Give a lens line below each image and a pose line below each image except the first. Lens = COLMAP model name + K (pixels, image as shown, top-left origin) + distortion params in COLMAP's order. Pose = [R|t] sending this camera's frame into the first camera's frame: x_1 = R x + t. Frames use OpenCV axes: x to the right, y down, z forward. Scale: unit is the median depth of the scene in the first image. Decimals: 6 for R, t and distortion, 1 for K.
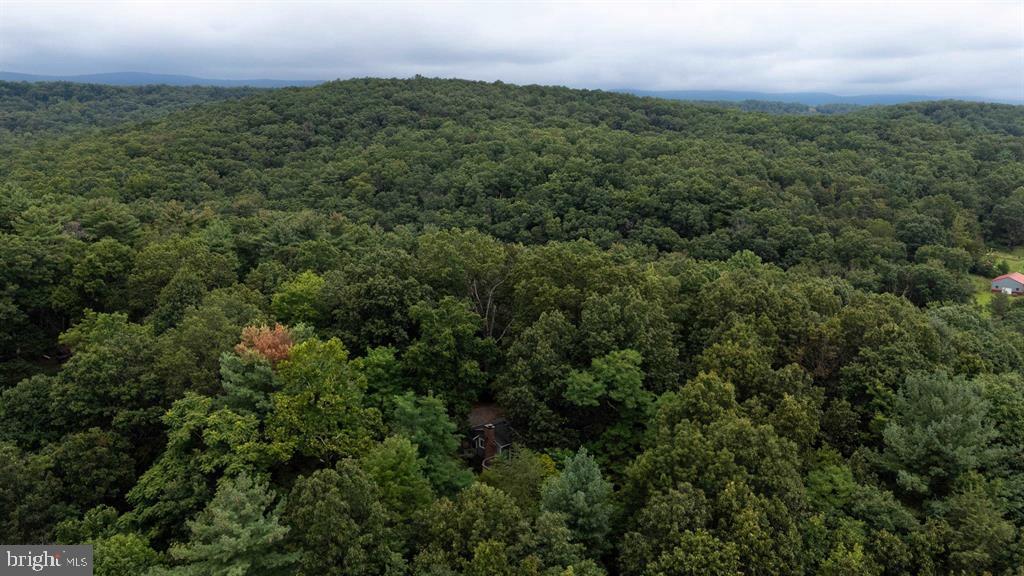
lens RADIAL K [[741.0, 0, 512.0], [0, 741.0, 288.0], [0, 0, 1]] dist [0.067402, -0.078623]
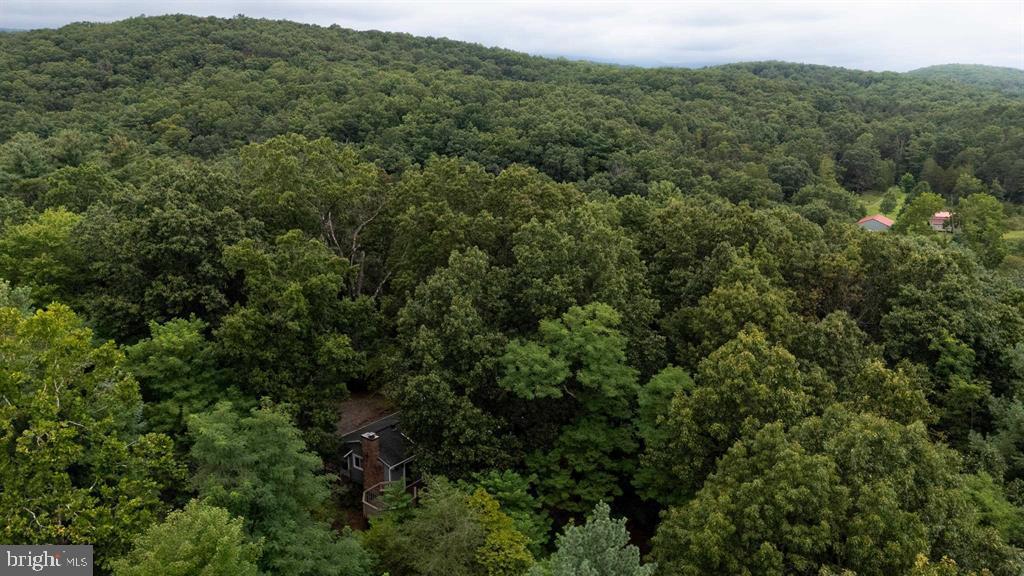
lens RADIAL K [[741.0, 0, 512.0], [0, 741.0, 288.0], [0, 0, 1]] dist [0.067402, -0.078623]
pose [[0.978398, -0.042735, 0.202266, -0.011515], [0.033229, 0.998188, 0.050163, 0.010846], [-0.204043, -0.042358, 0.978045, 0.119406]]
